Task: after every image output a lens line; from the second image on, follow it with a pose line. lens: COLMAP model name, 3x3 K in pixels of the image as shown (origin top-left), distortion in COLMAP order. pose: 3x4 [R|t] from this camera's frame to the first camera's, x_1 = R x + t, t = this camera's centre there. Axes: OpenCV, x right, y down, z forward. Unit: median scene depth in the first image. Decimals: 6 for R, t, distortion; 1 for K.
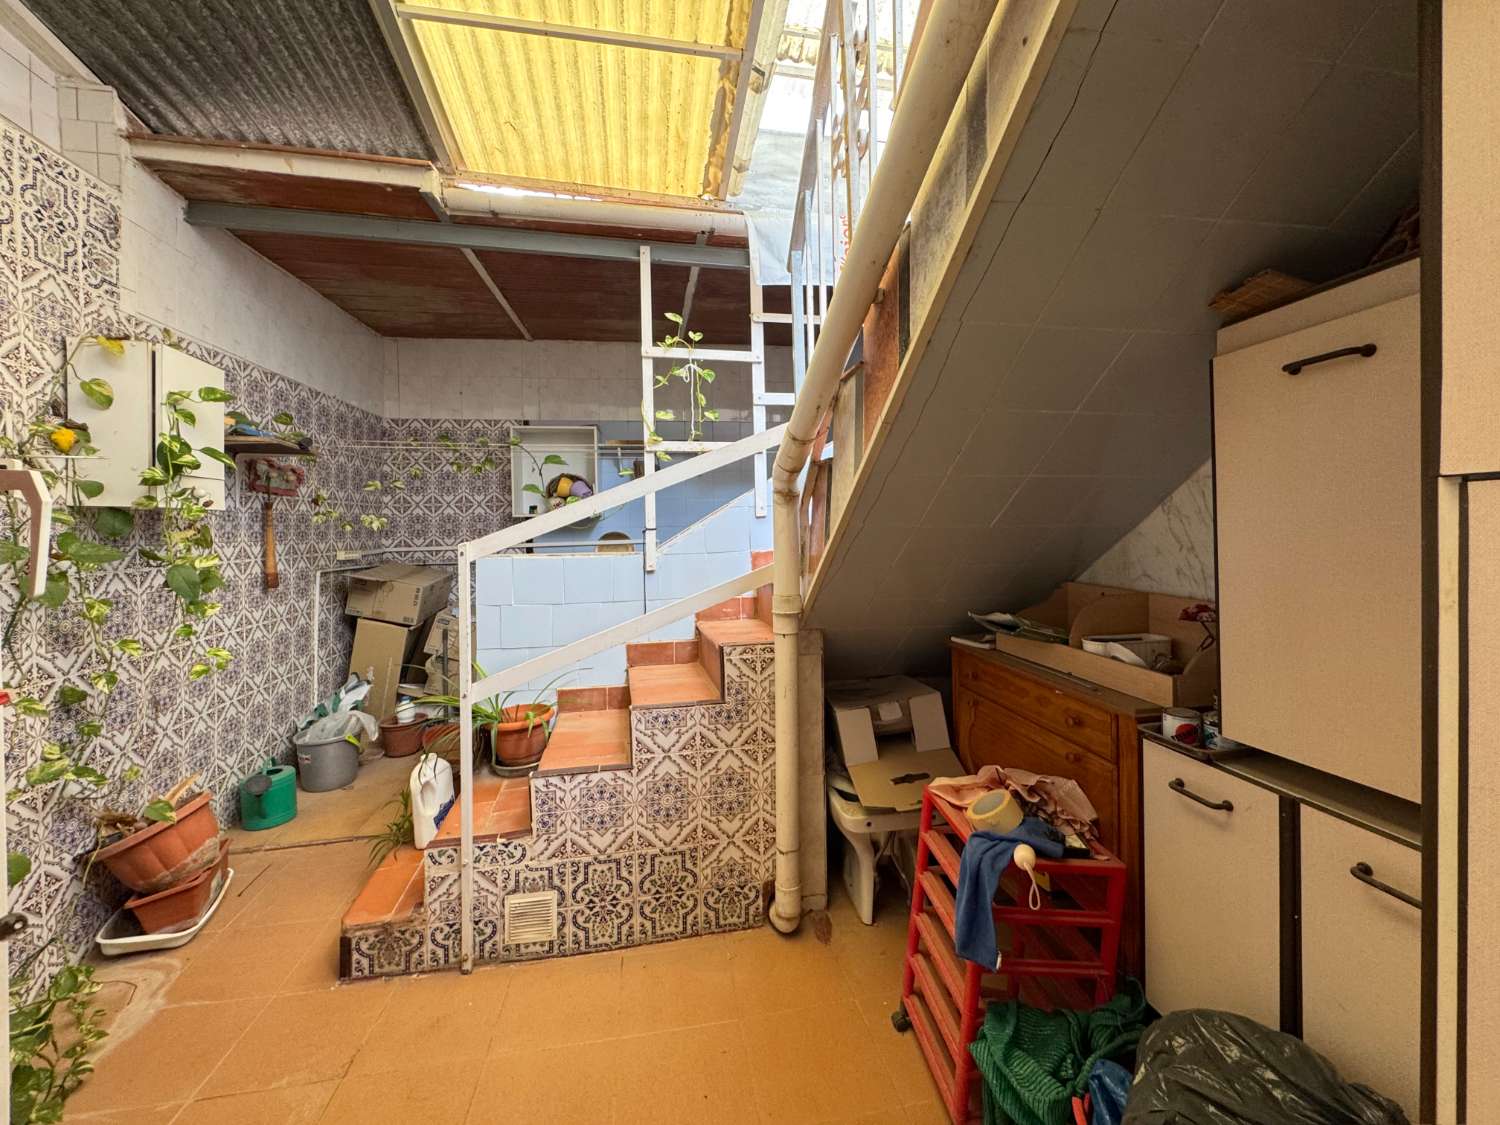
lens RADIAL K [[611.6, 0, 751.8], [0, 611.6, 539.0], [0, 0, 1]] dist [-0.000119, -0.000025]
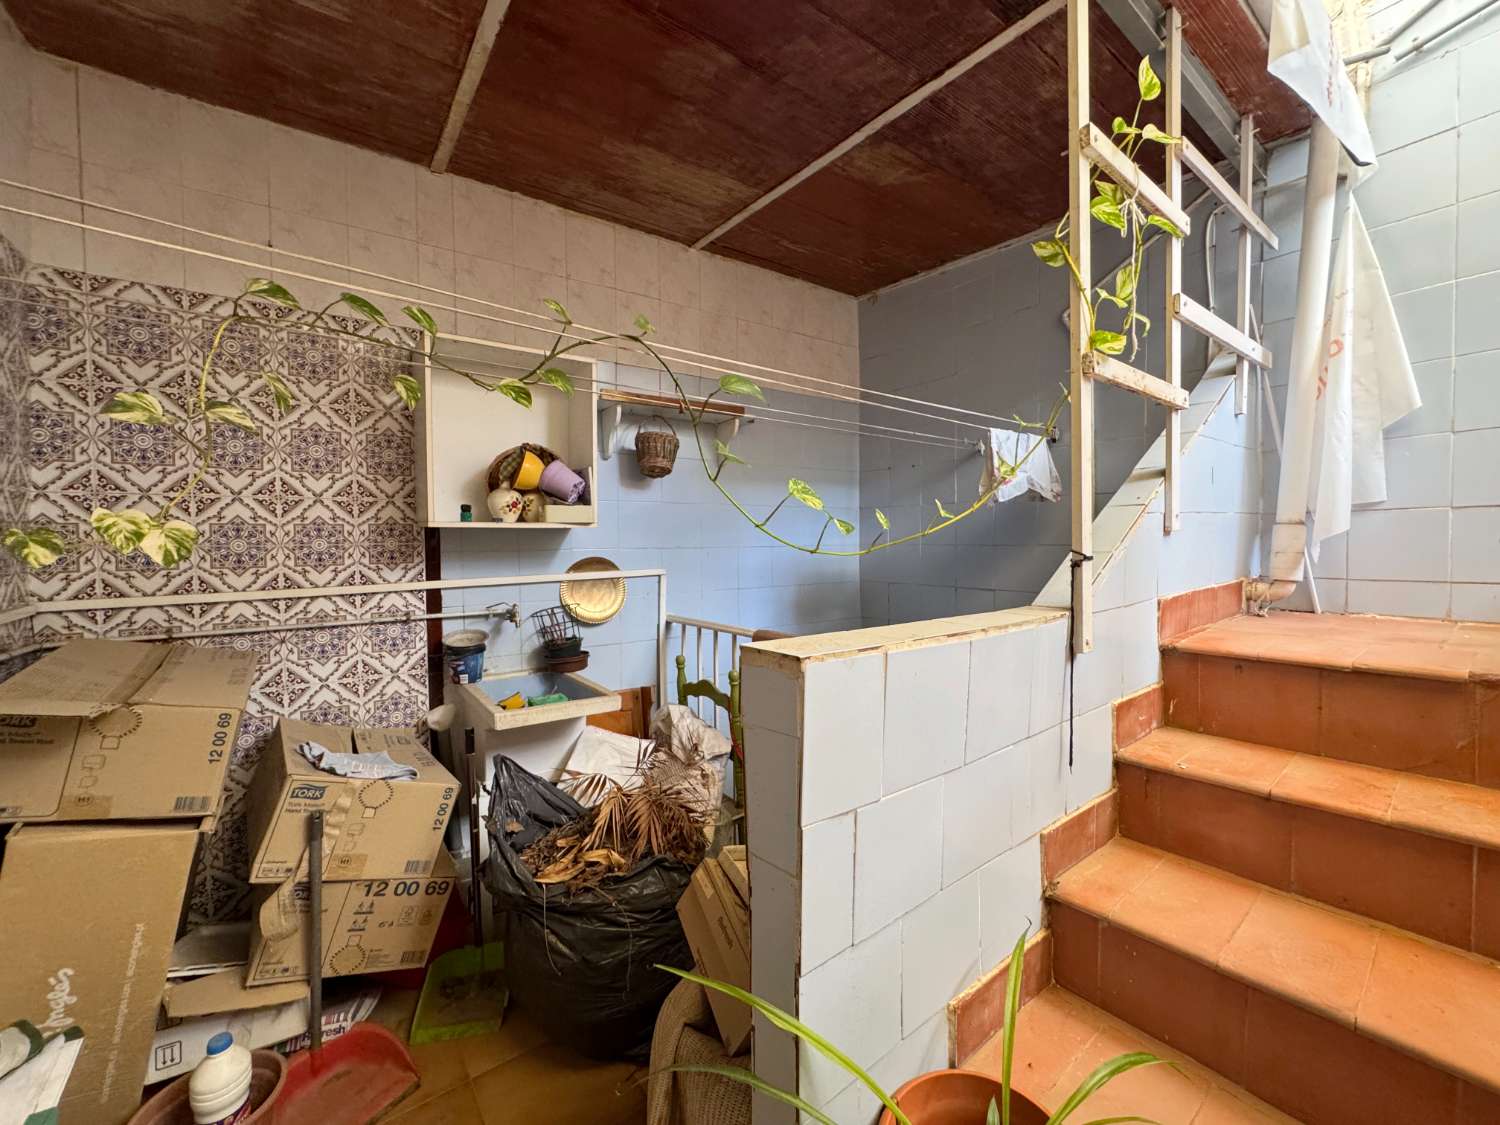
lens RADIAL K [[609.3, 0, 750.0], [0, 609.3, 562.5], [0, 0, 1]] dist [-0.002388, -0.000301]
pose [[0.895817, -0.007896, 0.444354, -0.374987], [0.002563, 0.999917, 0.012601, -0.014402], [-0.444416, -0.010149, 0.895763, 0.467266]]
